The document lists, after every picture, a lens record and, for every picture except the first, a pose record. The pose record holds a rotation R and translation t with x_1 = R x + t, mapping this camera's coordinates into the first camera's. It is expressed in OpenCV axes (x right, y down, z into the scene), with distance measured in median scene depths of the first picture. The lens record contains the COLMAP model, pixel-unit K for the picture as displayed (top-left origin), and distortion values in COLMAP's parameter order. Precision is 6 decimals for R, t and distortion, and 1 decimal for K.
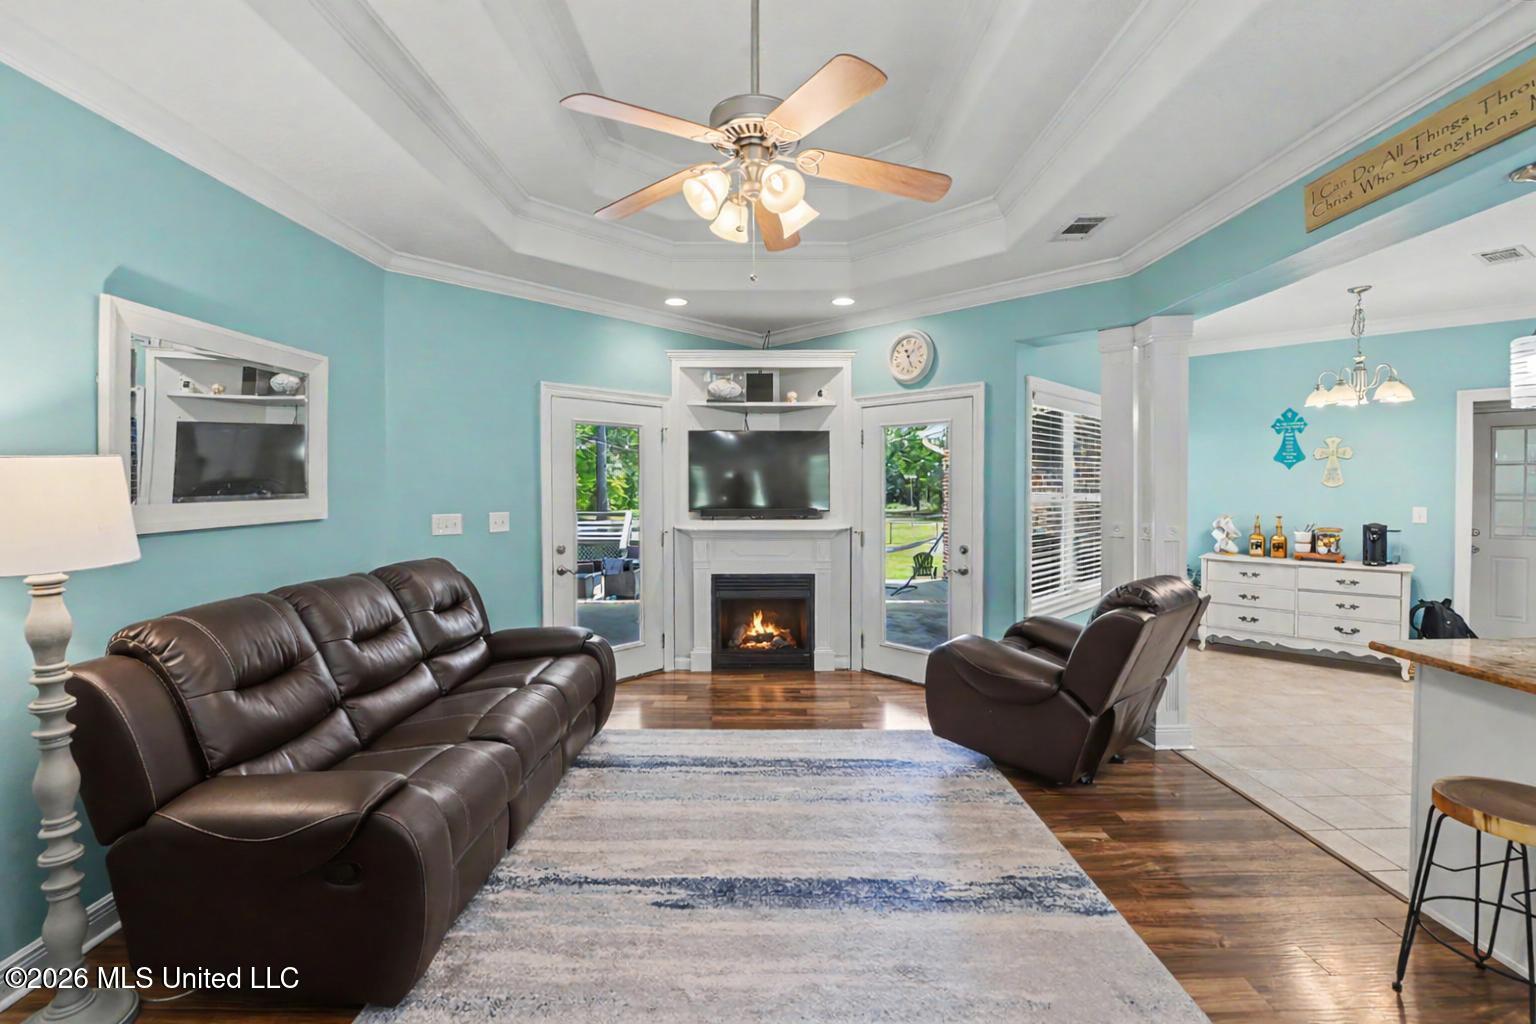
lens RADIAL K [[651.4, 0, 758.0], [0, 651.4, 503.6], [0, 0, 1]] dist [-0.020016, -0.000316]
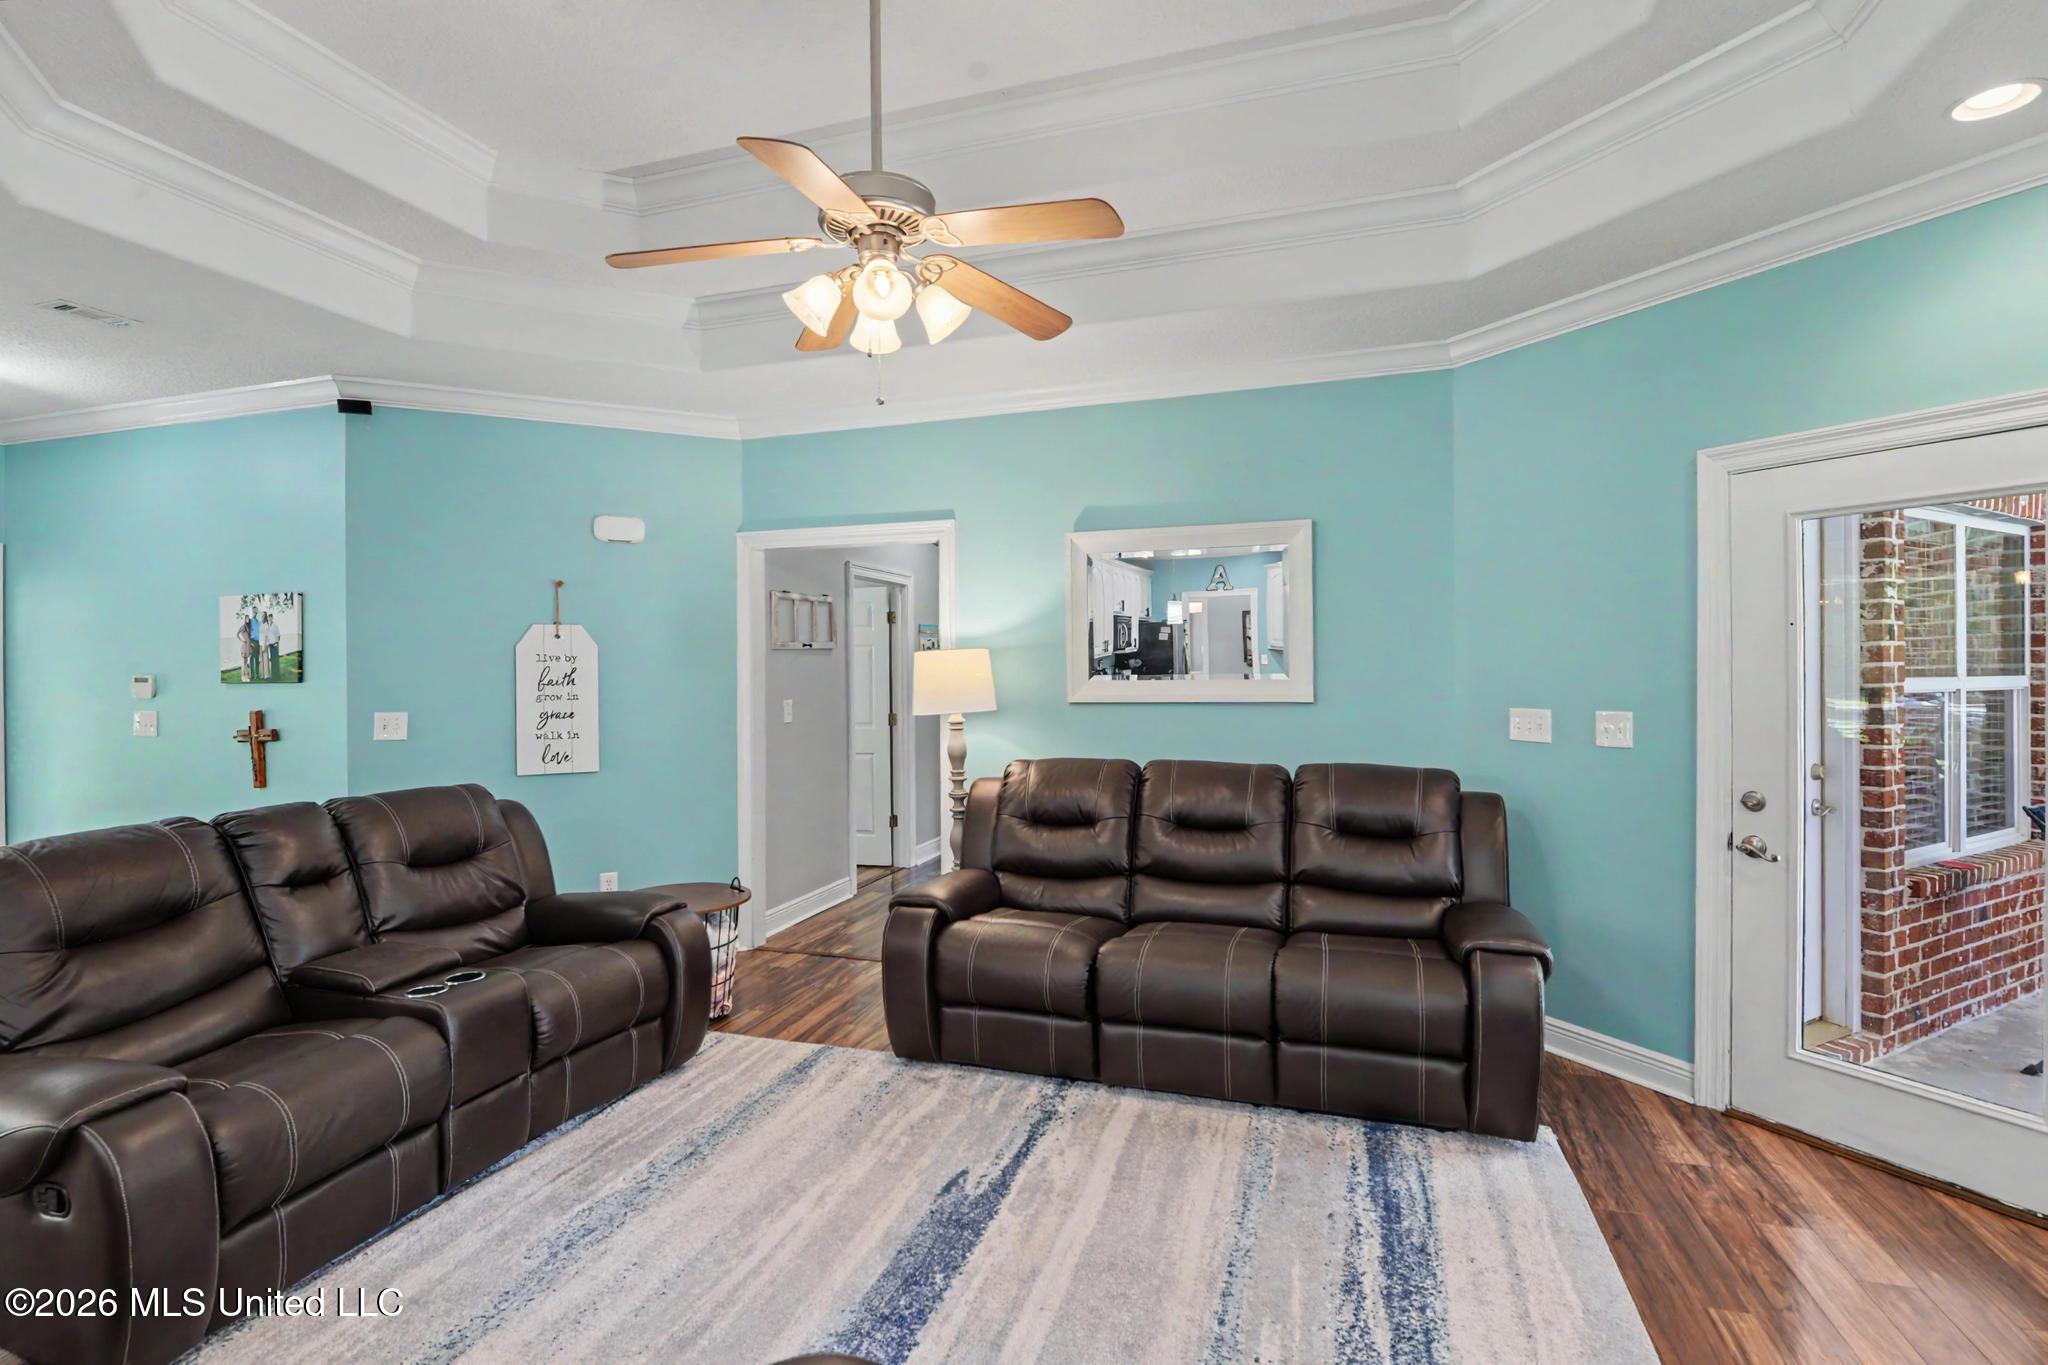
lens RADIAL K [[943.7, 0, 1024.0], [0, 943.7, 682.5], [0, 0, 1]] dist [-0.078262, -0.000168]
pose [[-0.305945, 0.008054, -0.952015, 0.840373], [-0.026070, 0.999518, 0.016834, -0.019753], [0.951692, 0.029970, -0.305587, 1.279007]]
